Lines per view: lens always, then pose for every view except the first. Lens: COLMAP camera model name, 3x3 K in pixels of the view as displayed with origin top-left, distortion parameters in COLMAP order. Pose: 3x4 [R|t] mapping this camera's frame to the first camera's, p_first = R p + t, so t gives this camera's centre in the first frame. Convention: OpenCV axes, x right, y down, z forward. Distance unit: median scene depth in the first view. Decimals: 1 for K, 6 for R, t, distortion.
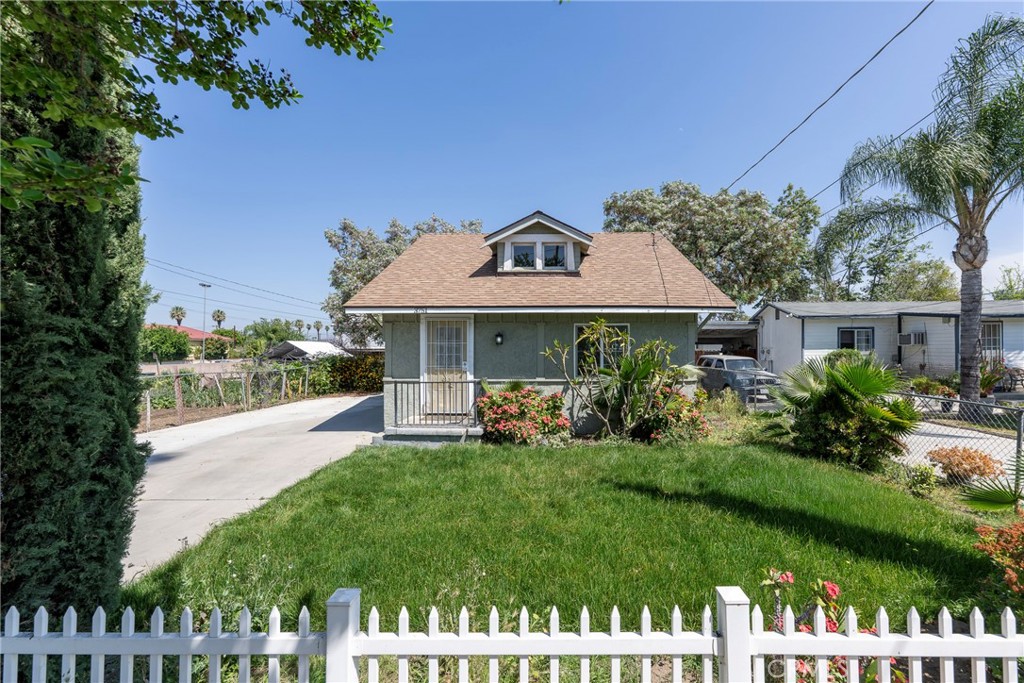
lens RADIAL K [[413.4, 0, 541.6], [0, 413.4, 346.3], [0, 0, 1]] dist [0.000650, -0.000021]
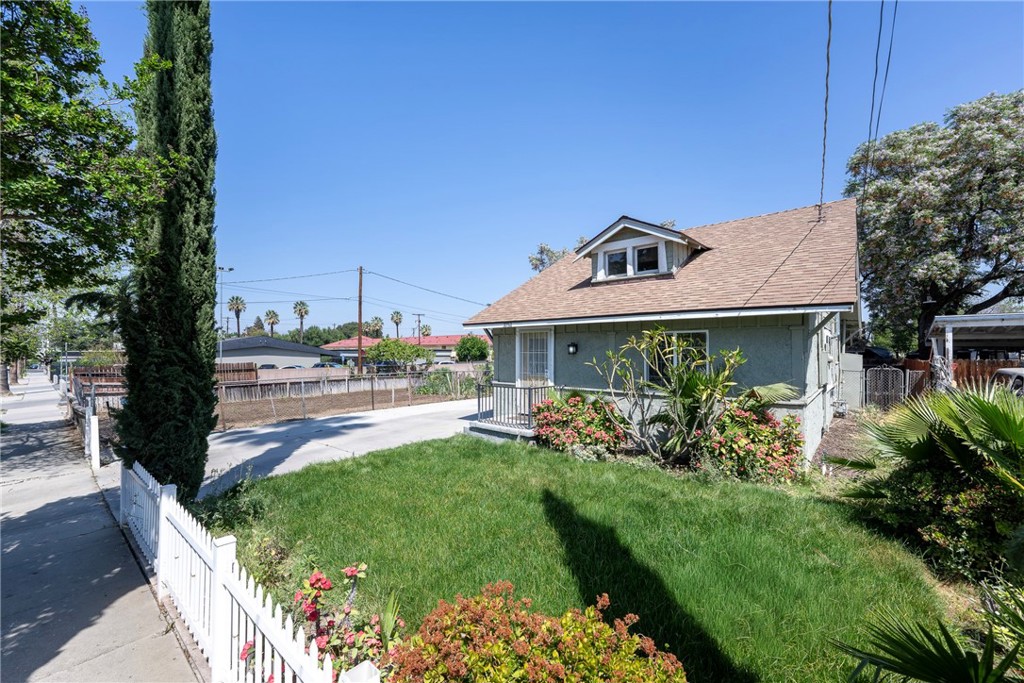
lens RADIAL K [[409.6, 0, 511.8], [0, 409.6, 347.5], [0, 0, 1]] dist [0.001784, 0.000045]
pose [[0.773755, -0.004314, -0.633471, 0.428476], [0.001618, 0.999987, -0.004833, -0.016247], [0.633483, 0.002715, 0.773752, 0.100274]]
